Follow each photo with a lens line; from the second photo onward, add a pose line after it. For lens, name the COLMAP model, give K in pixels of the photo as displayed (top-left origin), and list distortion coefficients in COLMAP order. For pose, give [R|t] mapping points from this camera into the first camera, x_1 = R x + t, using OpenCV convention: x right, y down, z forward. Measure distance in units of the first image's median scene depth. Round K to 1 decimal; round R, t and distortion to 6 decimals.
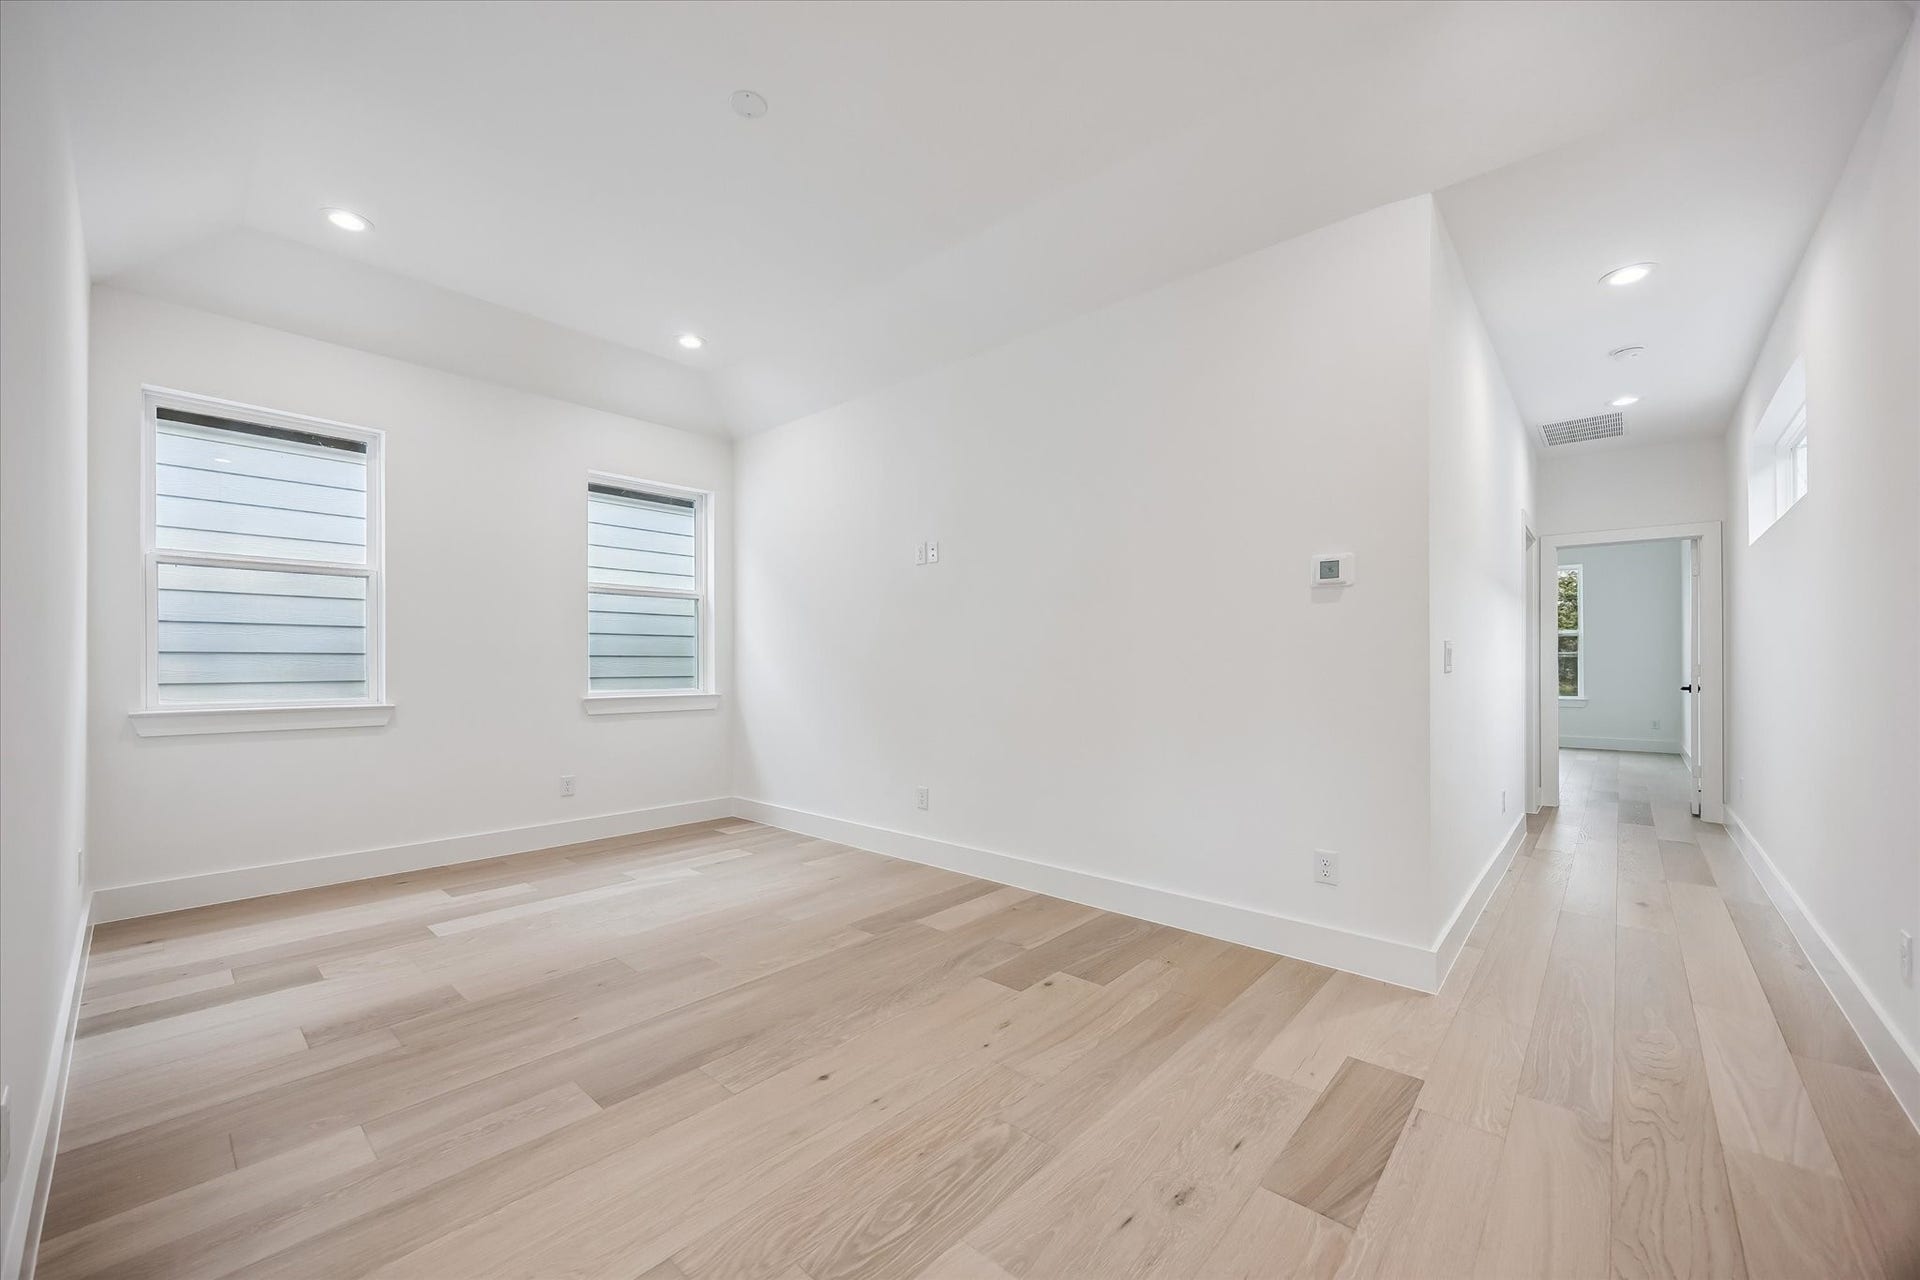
lens RADIAL K [[736.4, 0, 964.8], [0, 736.4, 698.5], [0, 0, 1]] dist [0.002396, -0.000233]
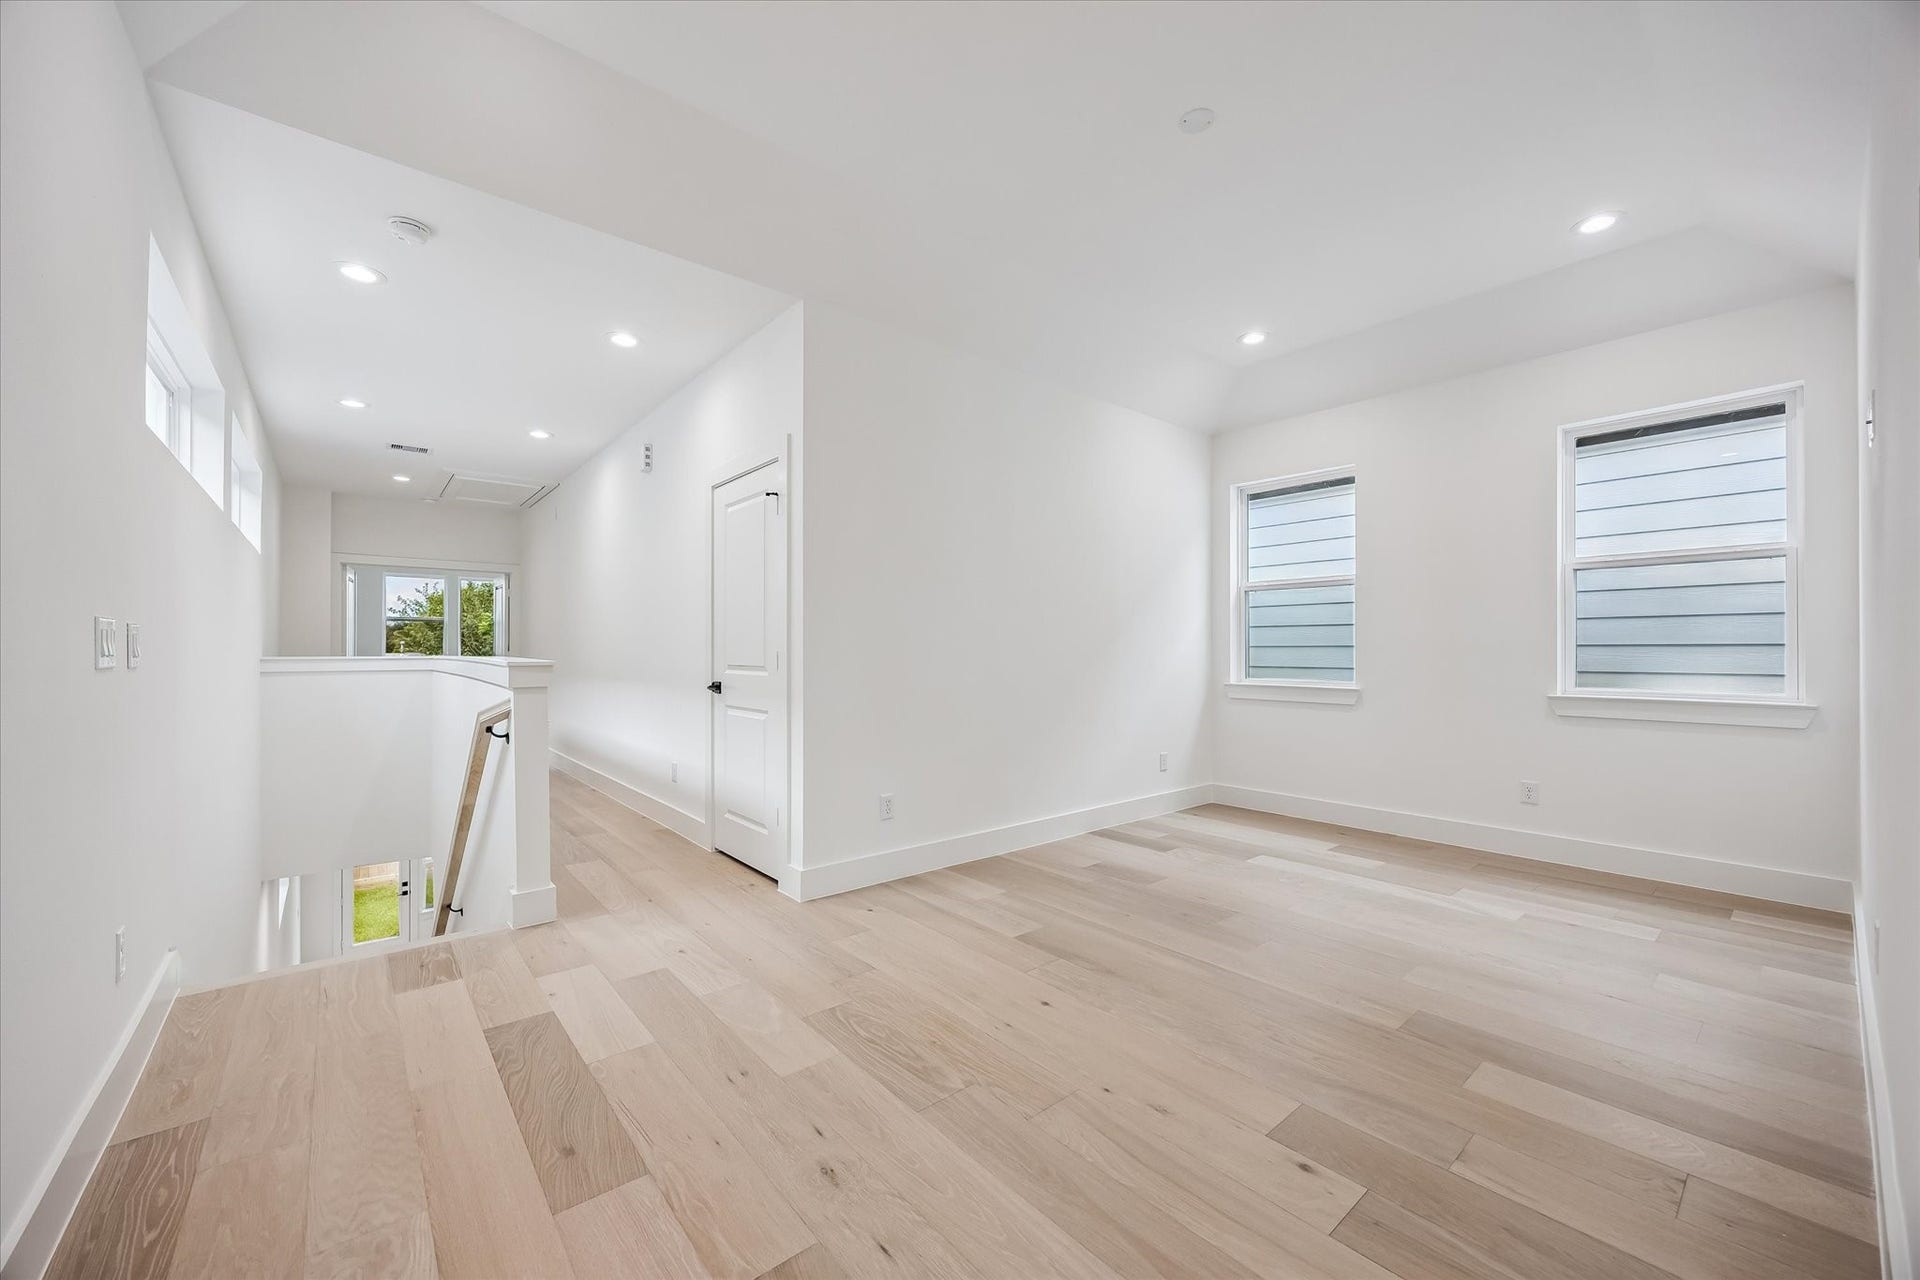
lens RADIAL K [[736.4, 0, 961.8], [0, 736.4, 650.7], [0, 0, 1]] dist [0.002396, -0.000233]
pose [[-0.141458, -0.004280, -0.989935, 0.595910], [-0.048017, 0.998843, 0.002543, -0.028908], [0.988779, 0.047894, -0.141500, 0.598300]]
